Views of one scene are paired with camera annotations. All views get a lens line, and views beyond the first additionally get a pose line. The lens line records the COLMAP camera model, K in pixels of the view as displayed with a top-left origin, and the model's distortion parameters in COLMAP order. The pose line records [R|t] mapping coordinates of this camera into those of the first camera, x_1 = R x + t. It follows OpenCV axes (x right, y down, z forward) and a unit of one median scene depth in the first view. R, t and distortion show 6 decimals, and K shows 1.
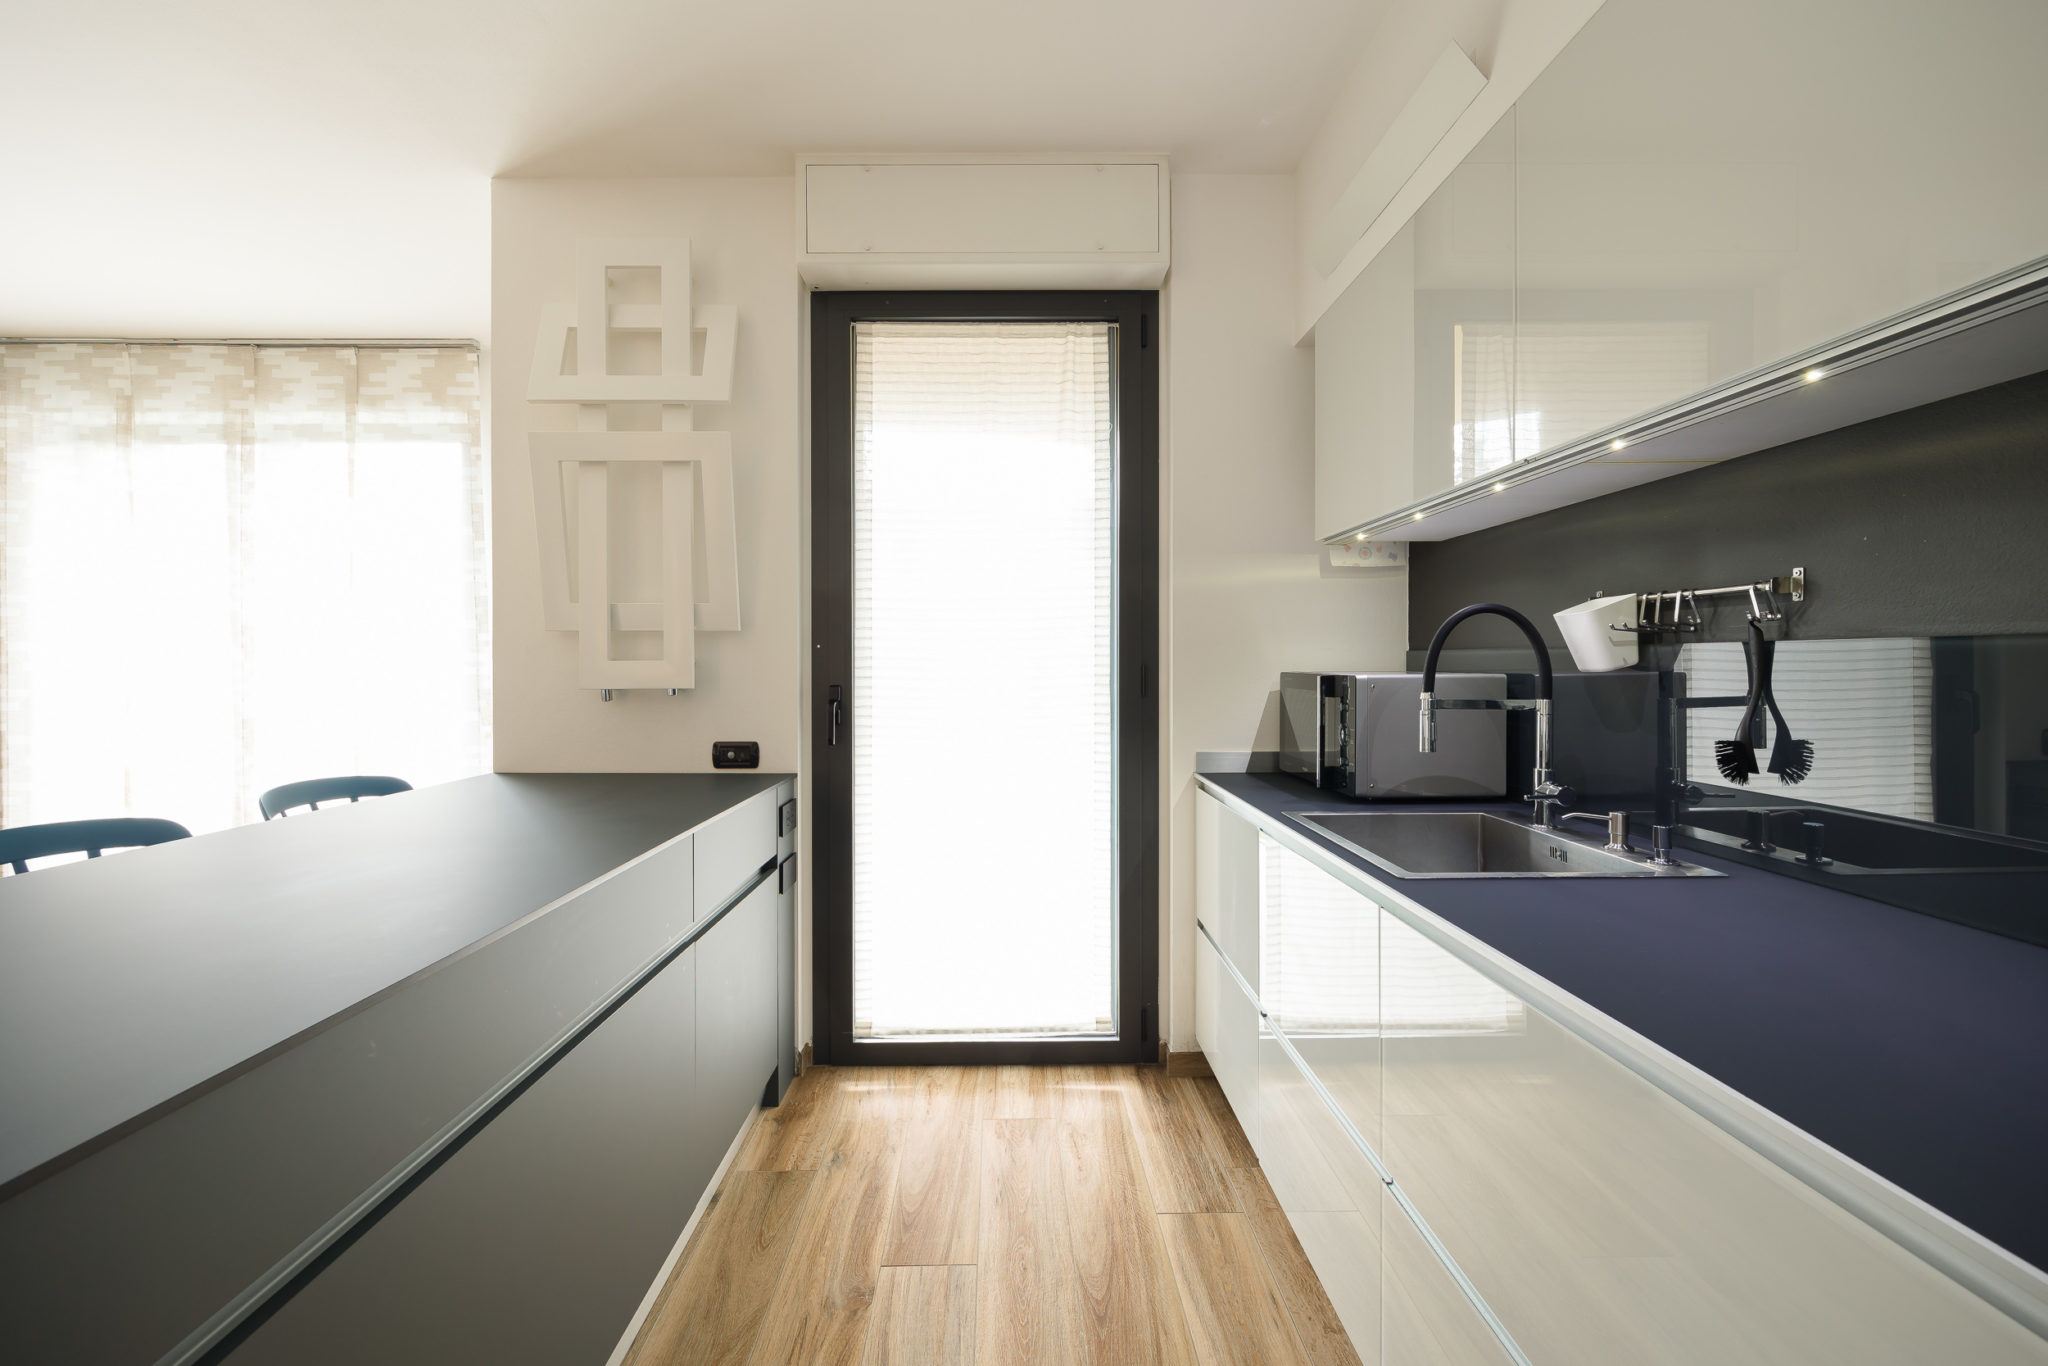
lens RADIAL K [[825.3, 0, 1026.4], [0, 825.3, 674.0], [0, 0, 1]] dist [-0.003784, 0.000182]
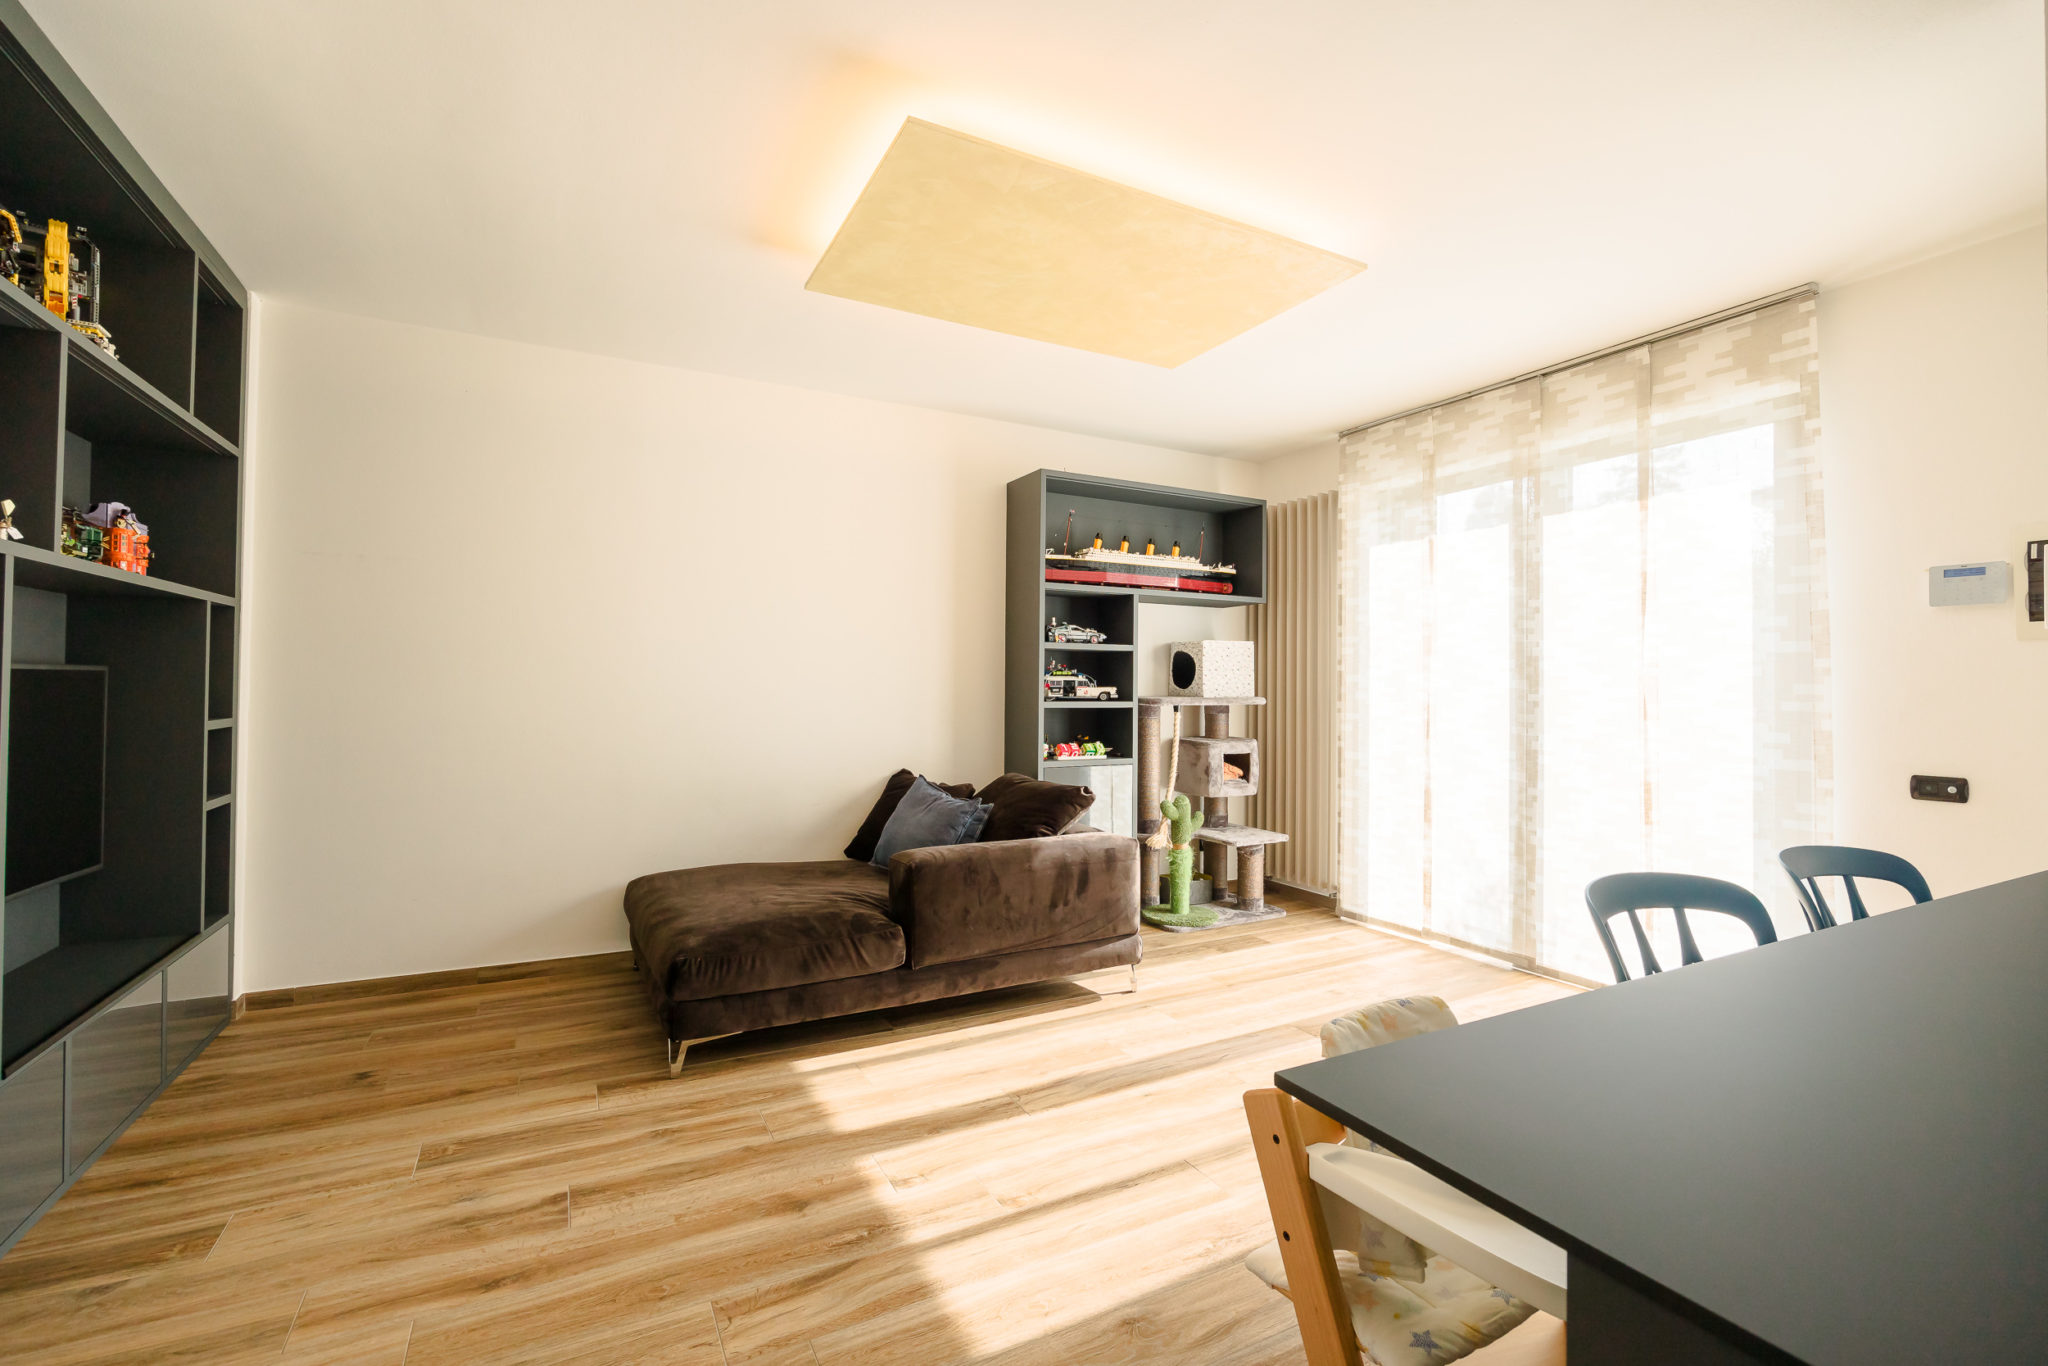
lens RADIAL K [[889.3, 0, 1017.5], [0, 889.3, 676.9], [0, 0, 1]] dist [-0.011357, 0.000381]
pose [[0.443752, -0.006477, -0.896126, -0.264099], [-0.020948, 0.999626, -0.017598, -0.002509], [0.895905, 0.026581, 0.443450, -0.033613]]
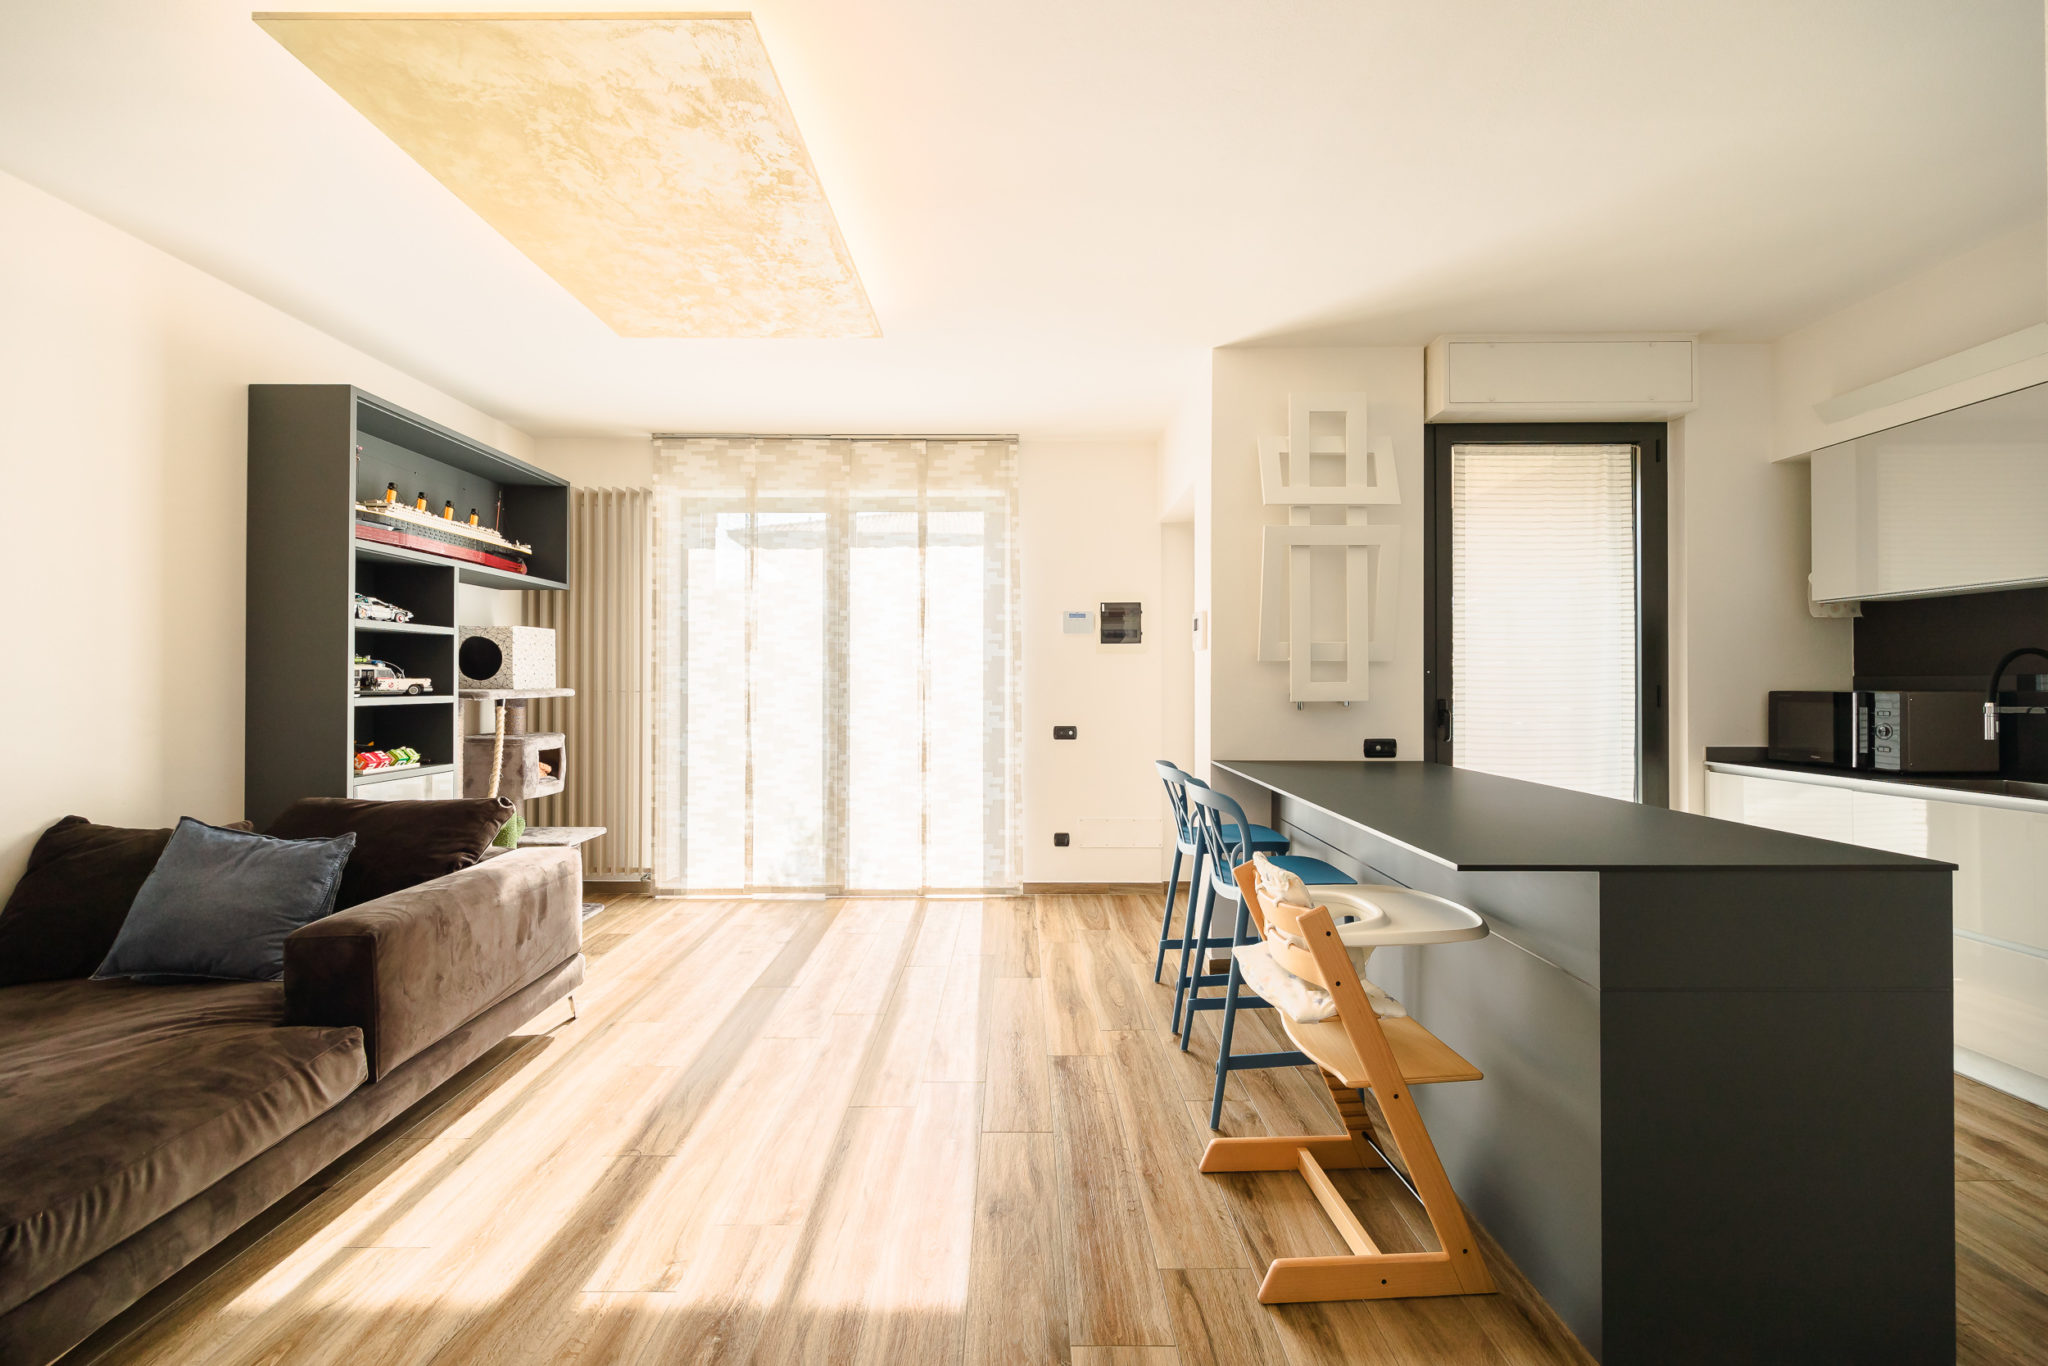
lens RADIAL K [[825.3, 0, 1025.1], [0, 825.3, 679.2], [0, 0, 1]] dist [-0.003784, 0.000182]
pose [[0.999883, 0.001639, -0.015179, -0.645363], [-0.001916, 0.999831, -0.018258, 0.004067], [0.015146, 0.018285, 0.999718, -0.298081]]
